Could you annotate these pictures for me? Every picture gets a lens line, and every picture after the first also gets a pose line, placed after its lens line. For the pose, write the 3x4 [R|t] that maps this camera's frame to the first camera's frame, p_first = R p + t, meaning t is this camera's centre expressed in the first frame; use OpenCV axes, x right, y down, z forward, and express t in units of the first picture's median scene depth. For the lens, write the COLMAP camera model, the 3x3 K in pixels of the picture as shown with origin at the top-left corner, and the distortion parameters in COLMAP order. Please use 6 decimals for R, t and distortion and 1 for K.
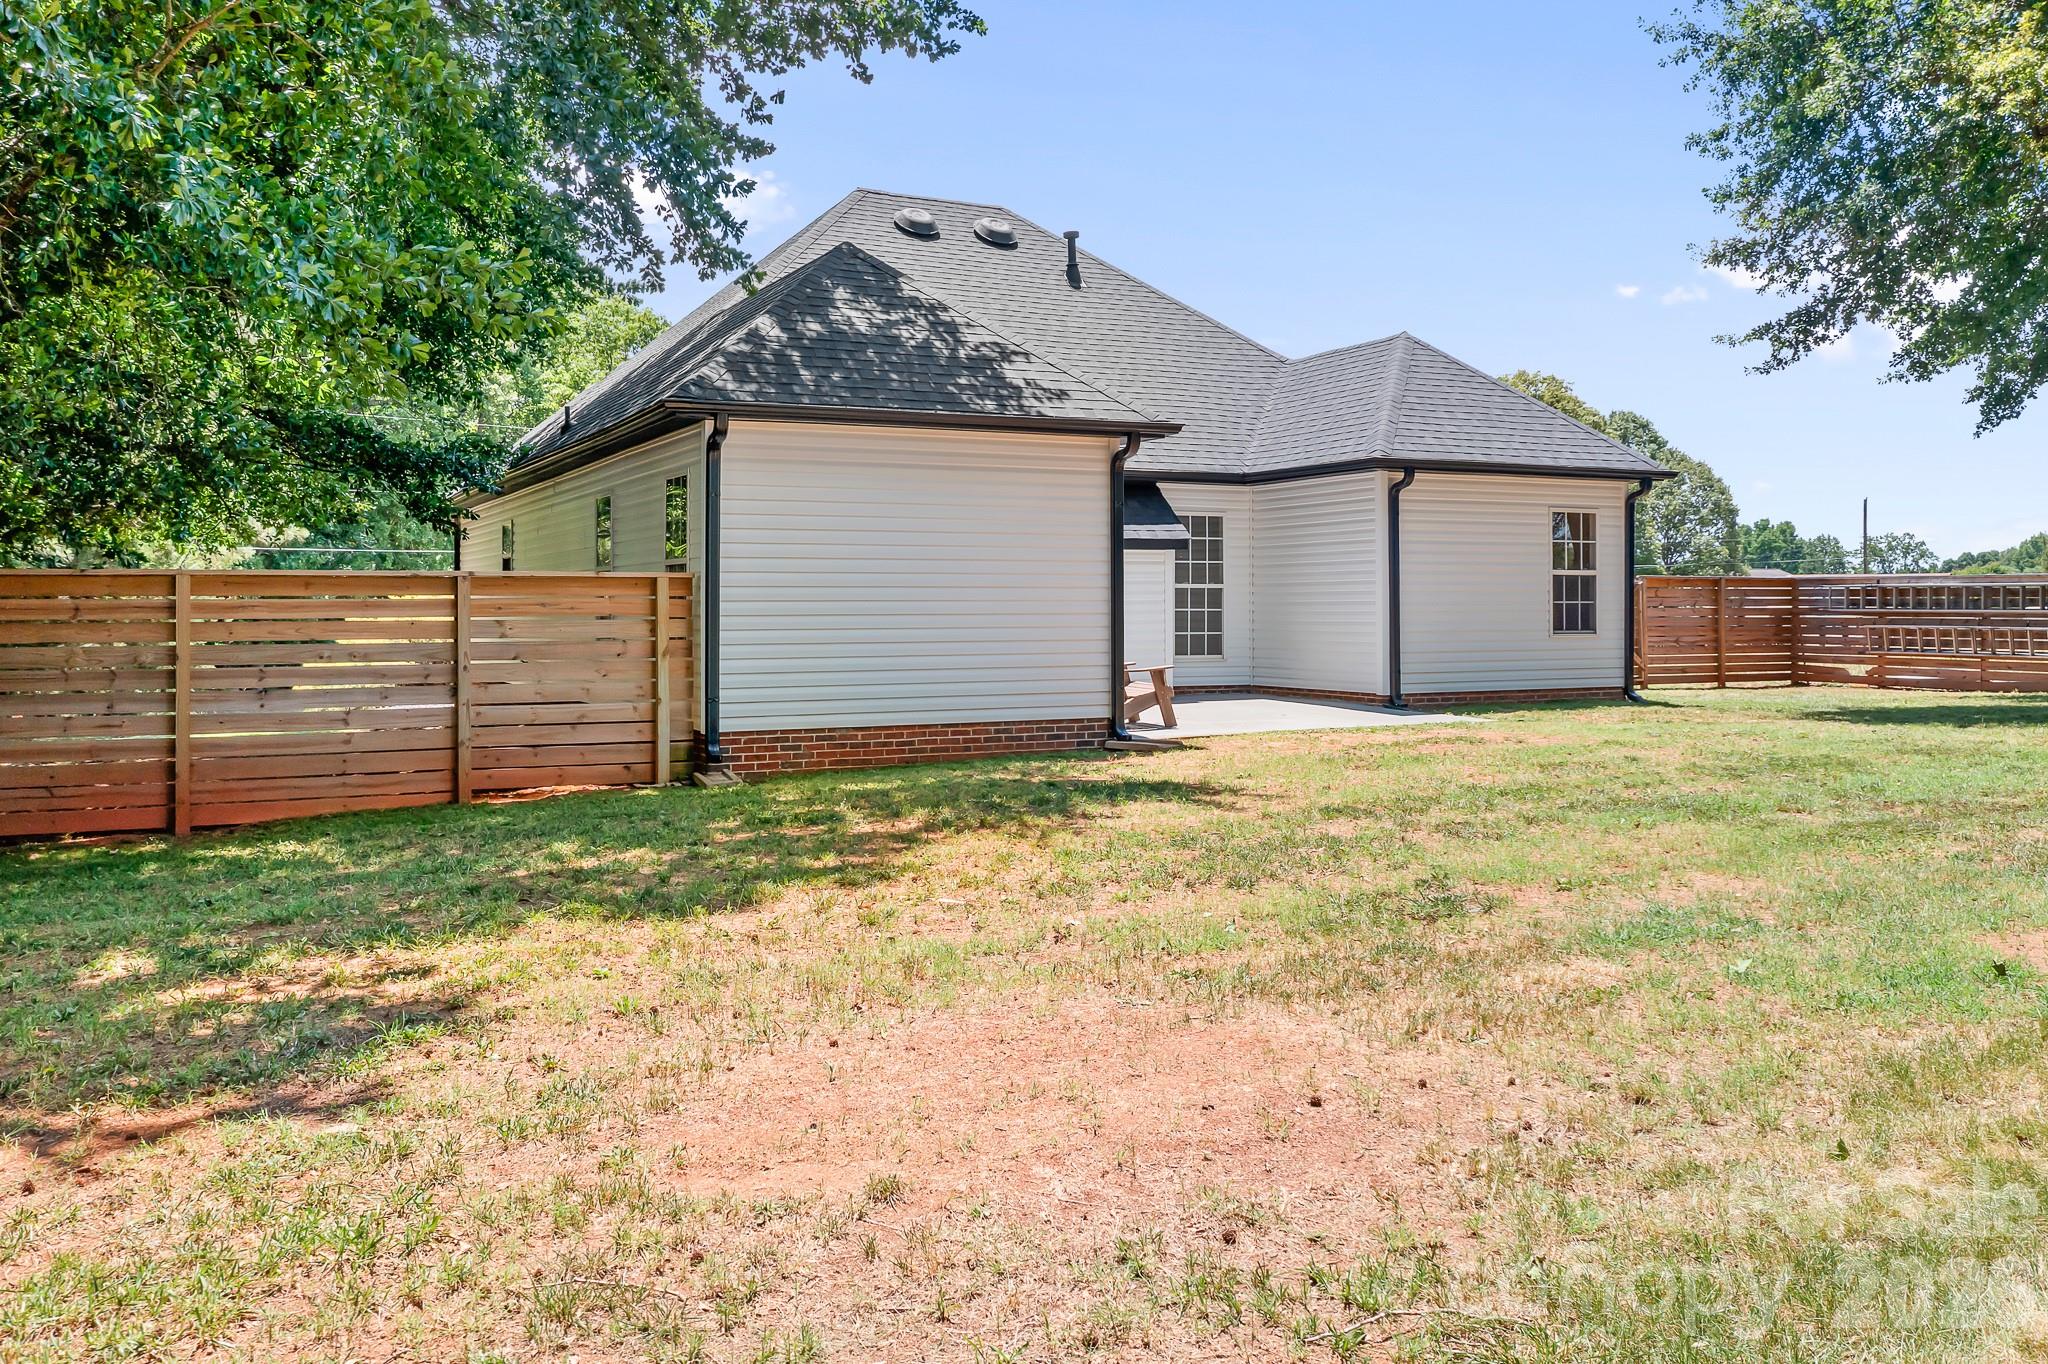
lens RADIAL K [[1647.2, 0, 1047.1], [0, 1647.2, 677.3], [0, 0, 1]] dist [-0.005044, -0.002270]
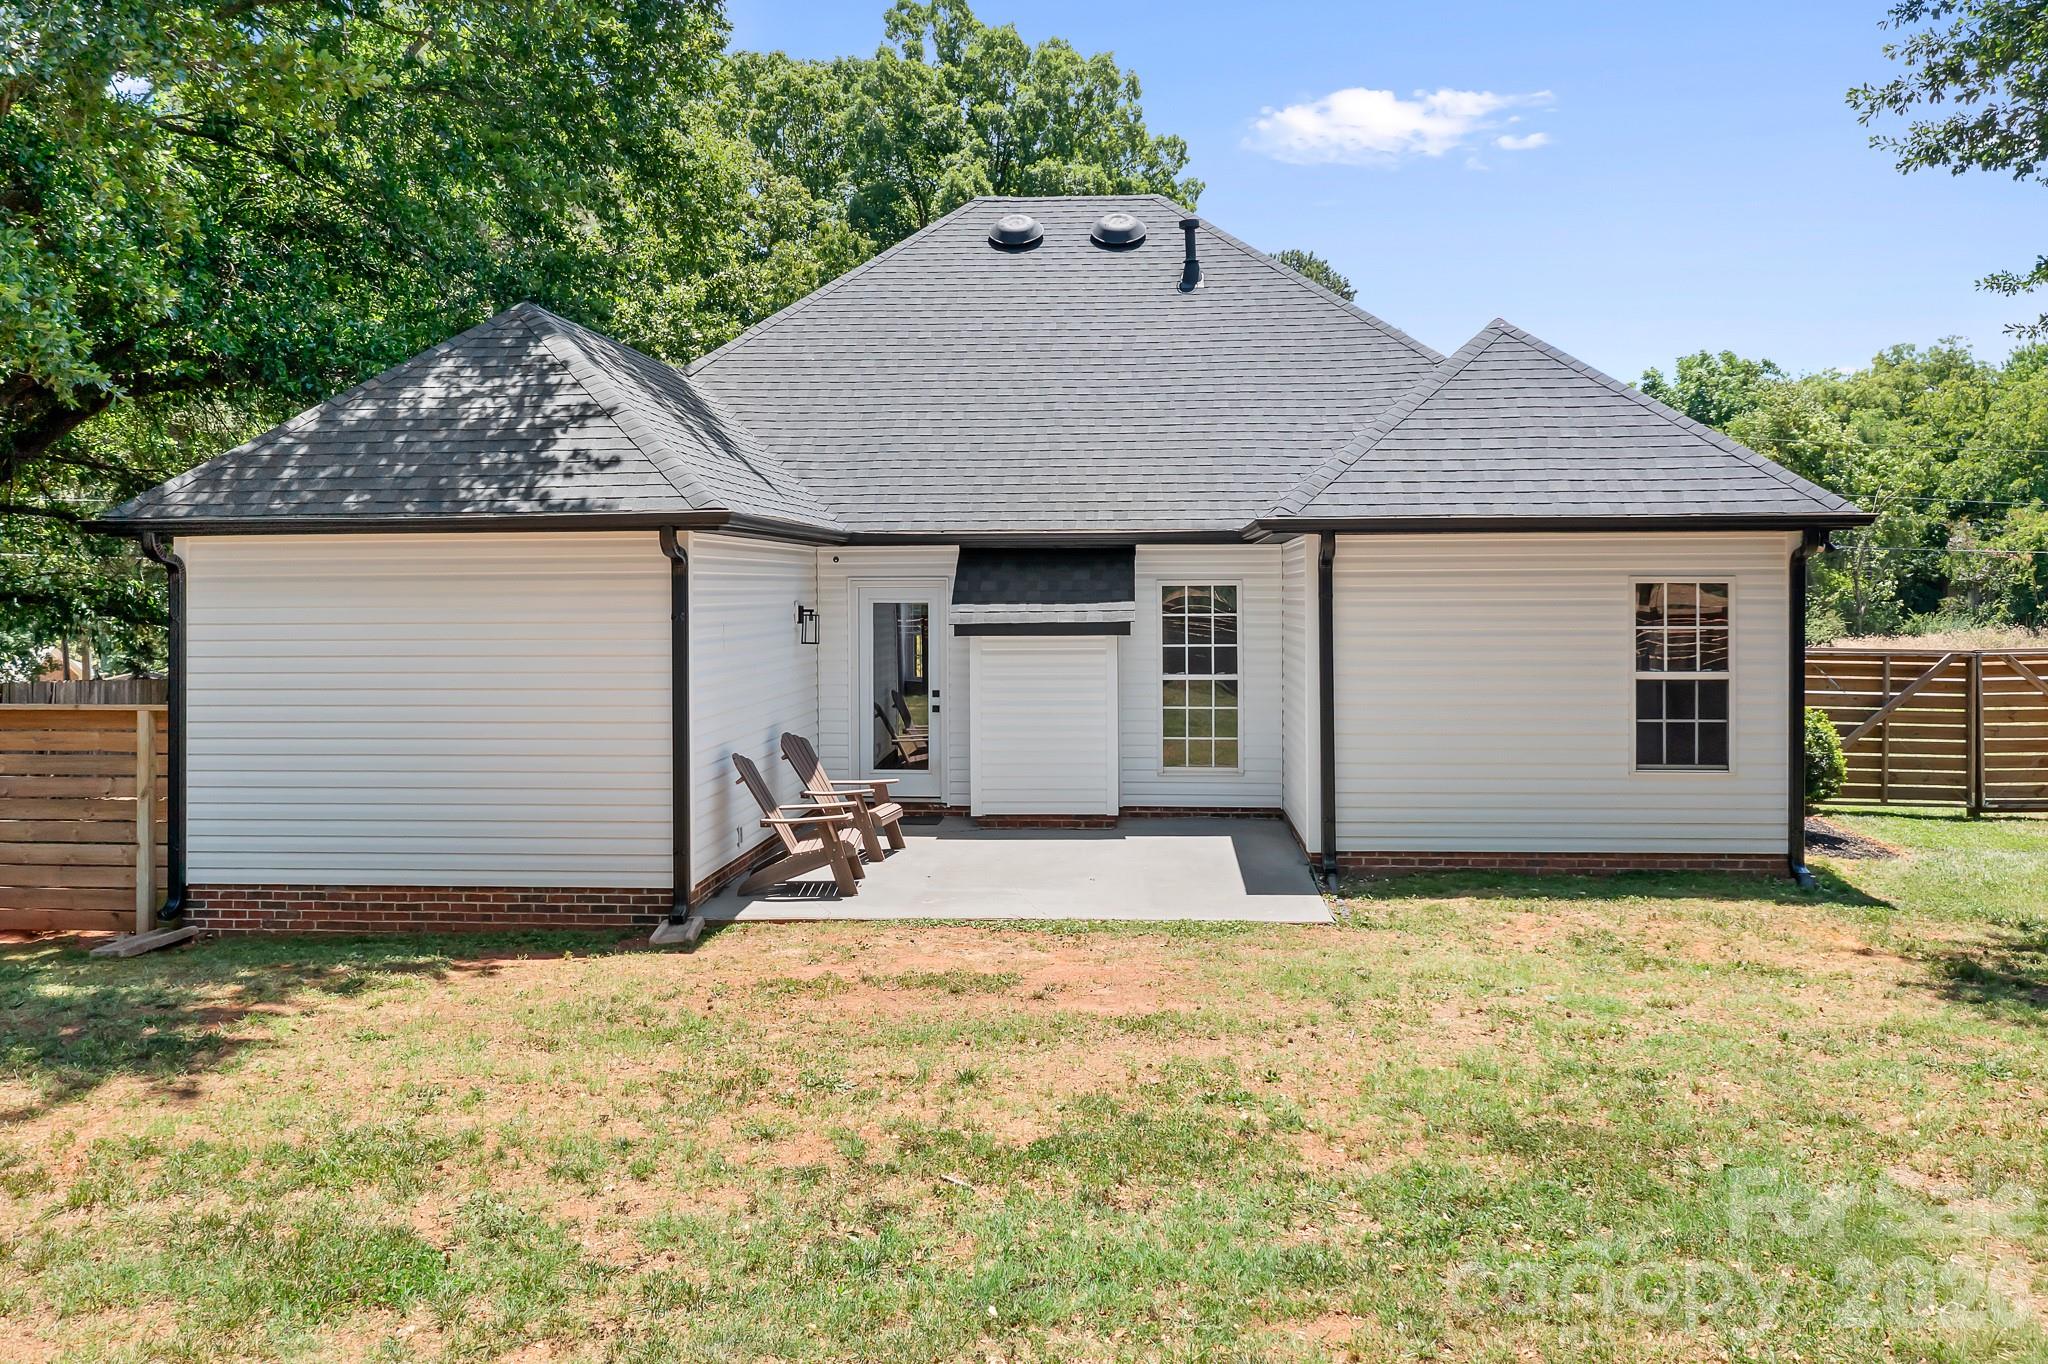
lens RADIAL K [[1684.2, 0, 1042.1], [0, 1684.2, 643.3], [0, 0, 1]] dist [-0.006895, -0.004080]
pose [[0.858197, 0.015398, -0.513089, 0.477198], [-0.019930, 0.999796, -0.003331, -0.074366], [0.512933, 0.013084, 0.858329, 0.322343]]
